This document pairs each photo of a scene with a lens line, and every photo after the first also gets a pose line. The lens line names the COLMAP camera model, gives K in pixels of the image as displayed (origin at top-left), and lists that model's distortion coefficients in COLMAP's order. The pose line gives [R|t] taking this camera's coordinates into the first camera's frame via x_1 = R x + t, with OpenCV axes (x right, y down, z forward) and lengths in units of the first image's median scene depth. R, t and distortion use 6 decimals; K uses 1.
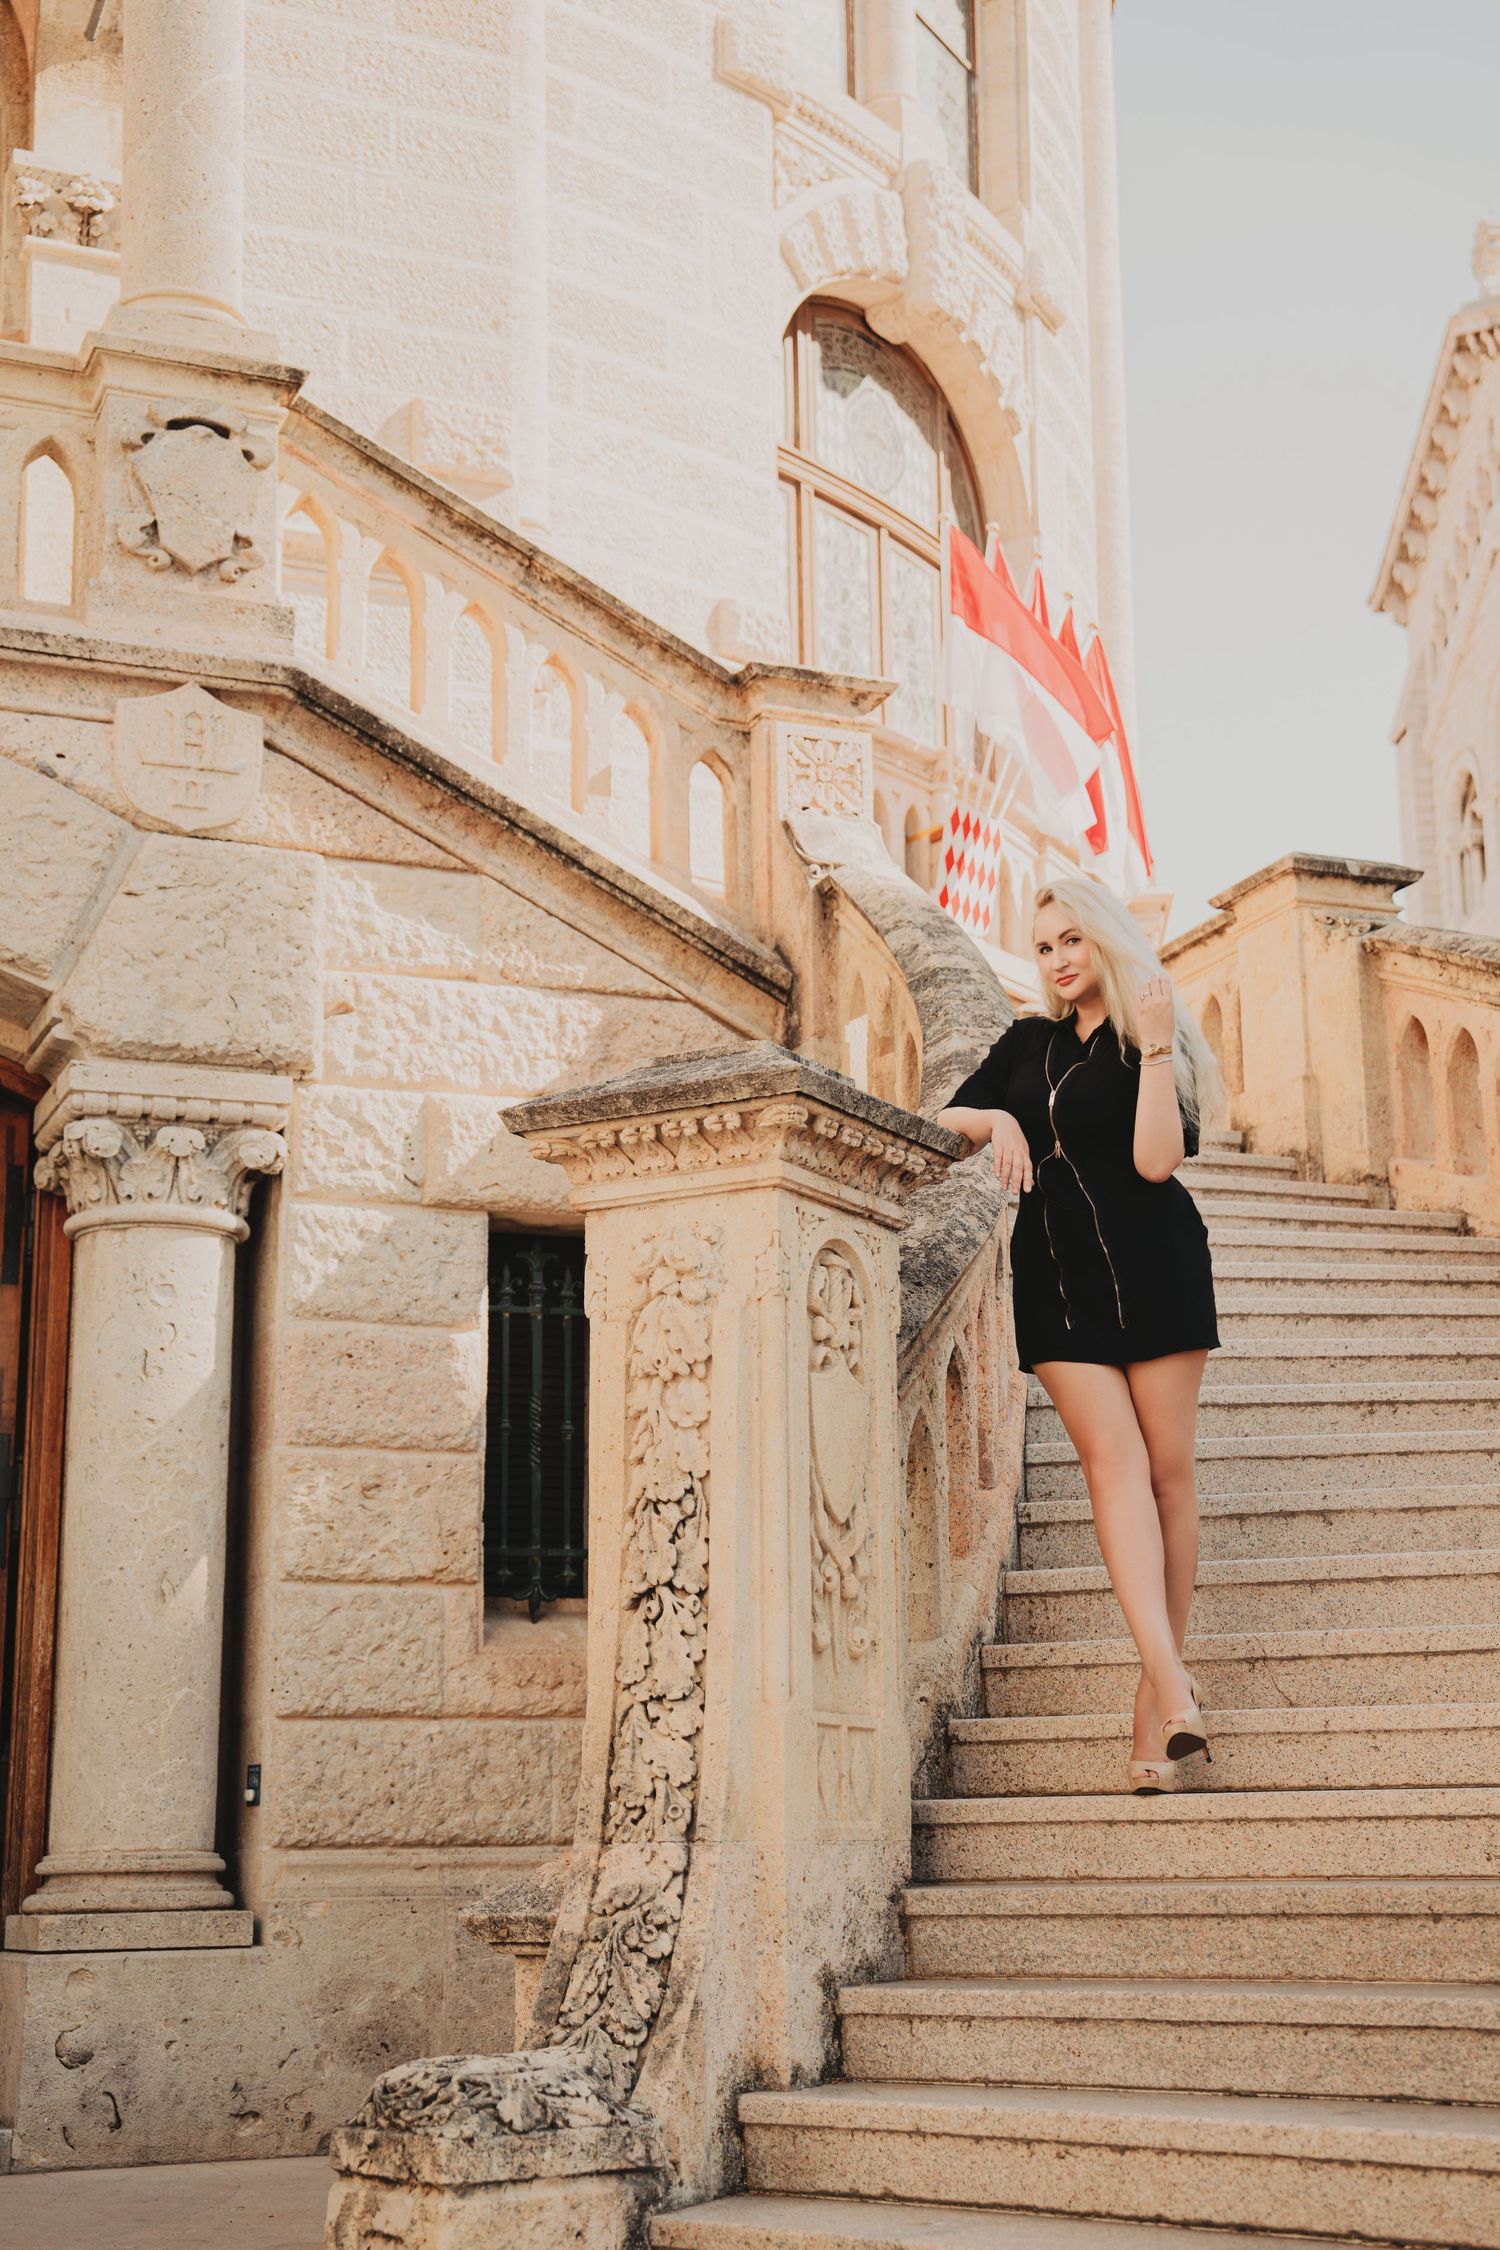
lens RADIAL K [[2805.2, 0, 915.7], [0, 2805.2, 1115.2], [0, 0, 1]] dist [0.065025, -0.090701]
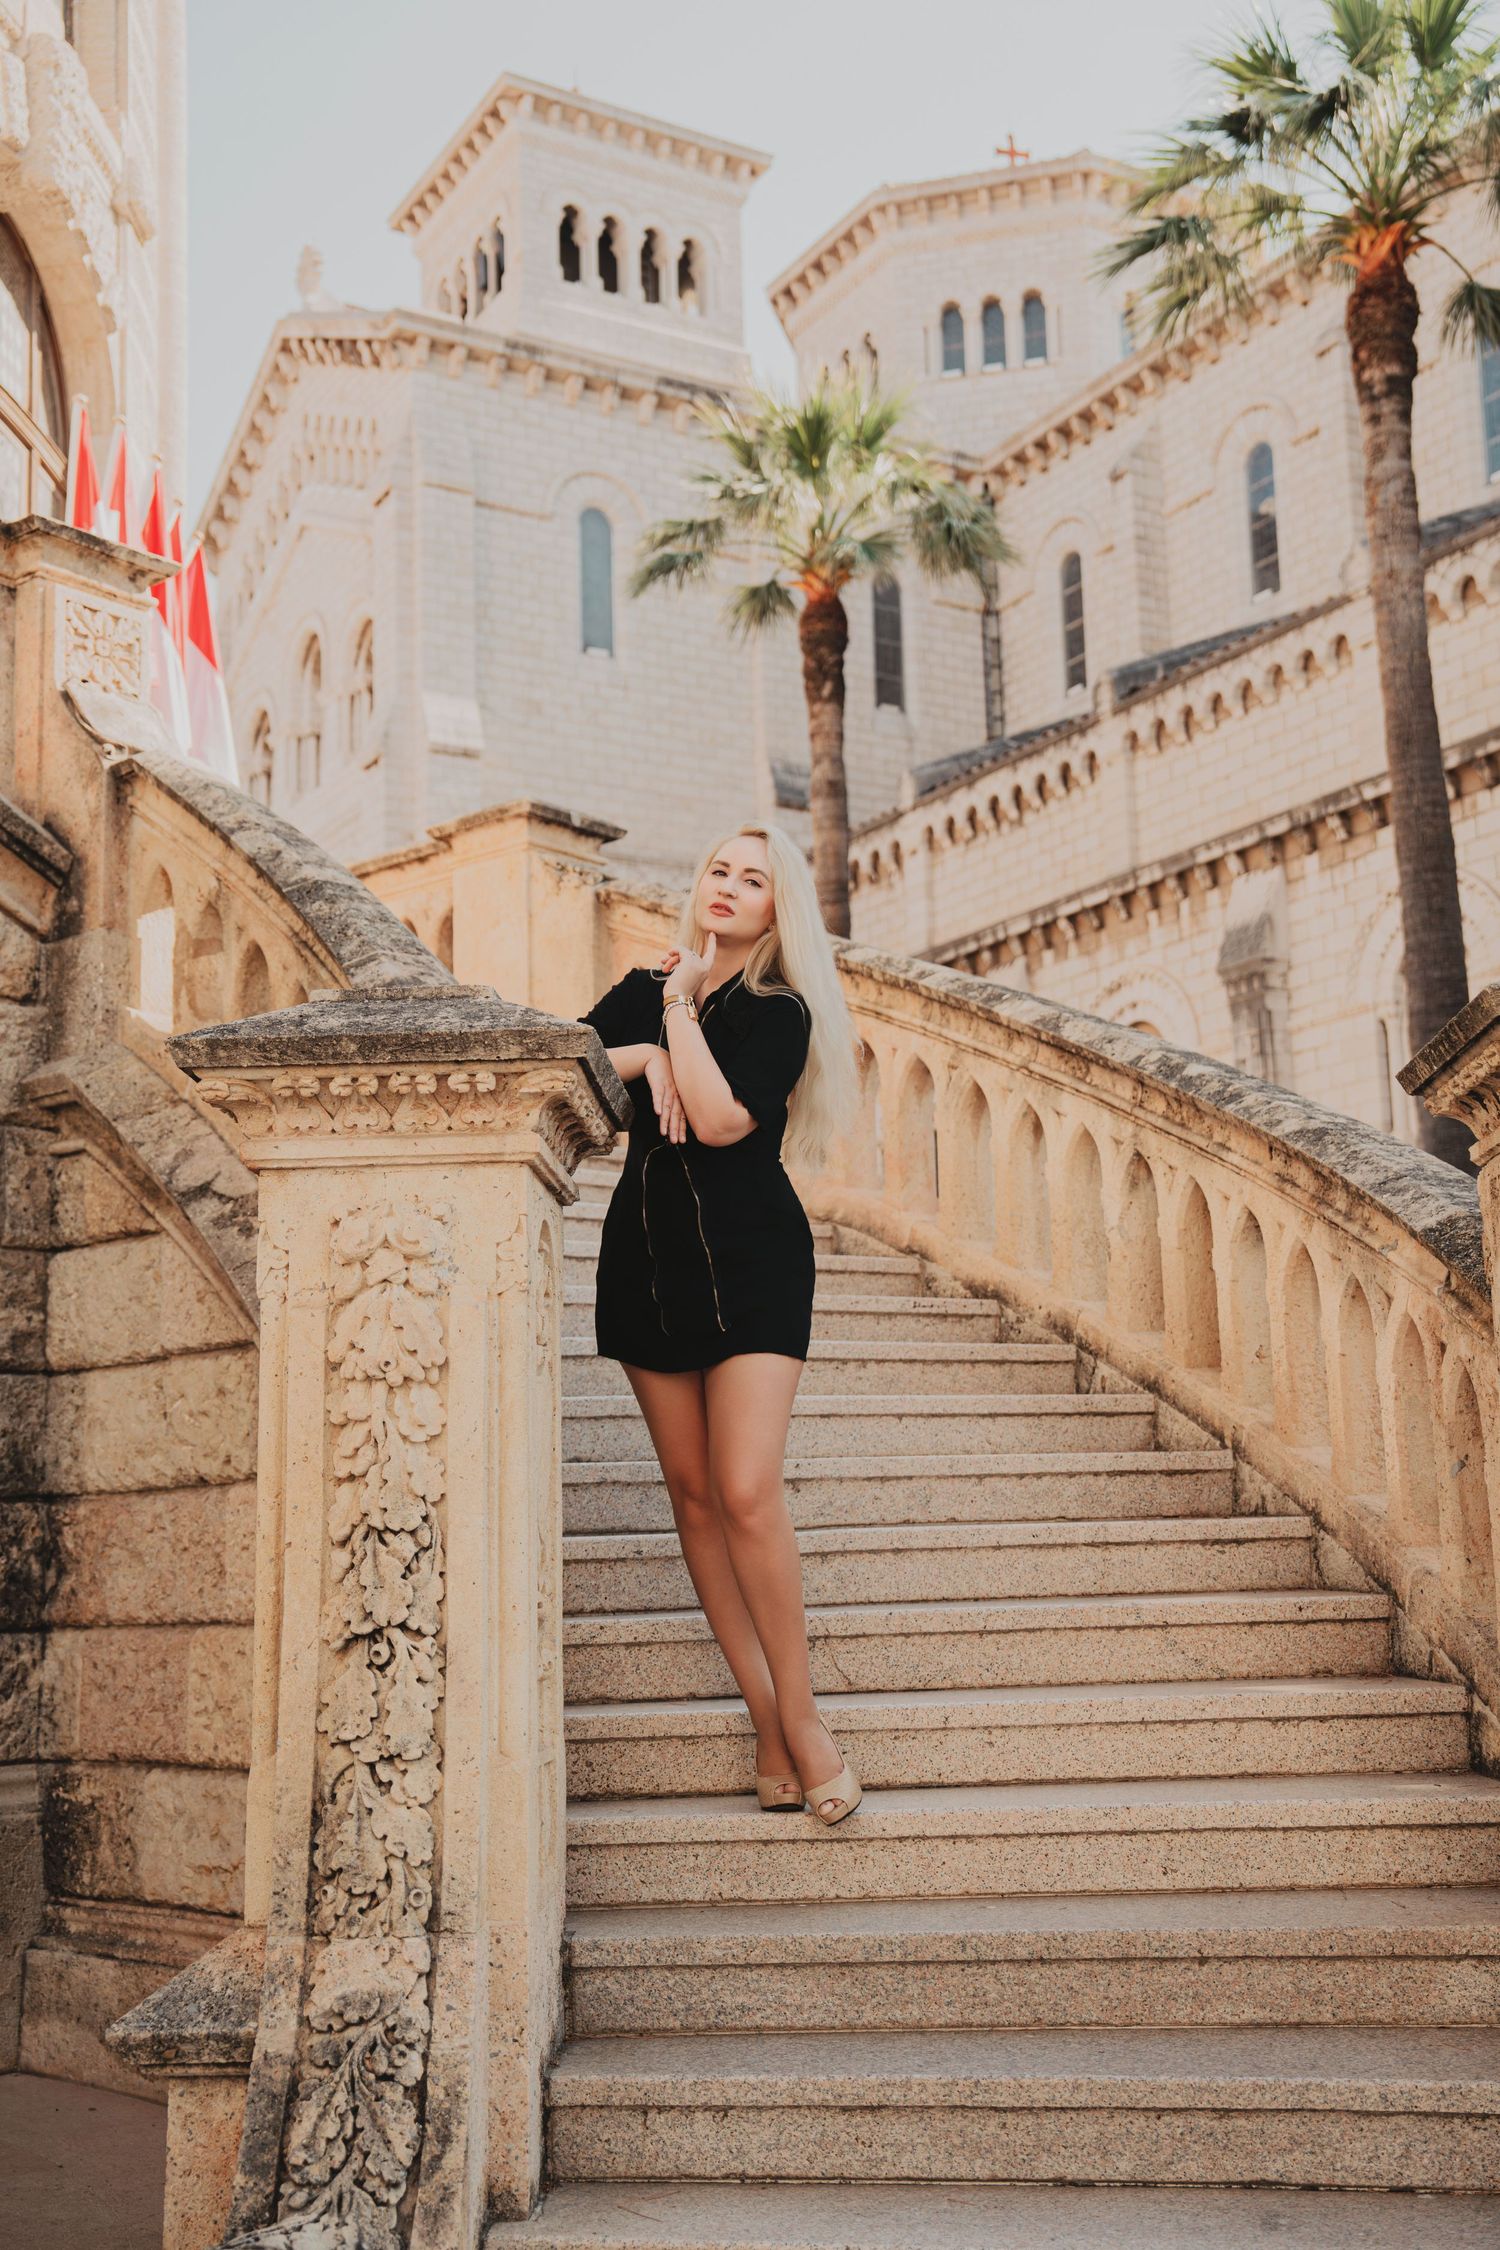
lens RADIAL K [[2225.0, 0, 750.0], [0, 2225.0, 1125.0], [0, 0, 1]] dist [0.010925, 0.177444]
pose [[0.887394, 0.072677, 0.455246, -0.312729], [-0.101184, 0.994121, 0.038530, -0.019935], [-0.449770, -0.080255, 0.889532, 0.366572]]
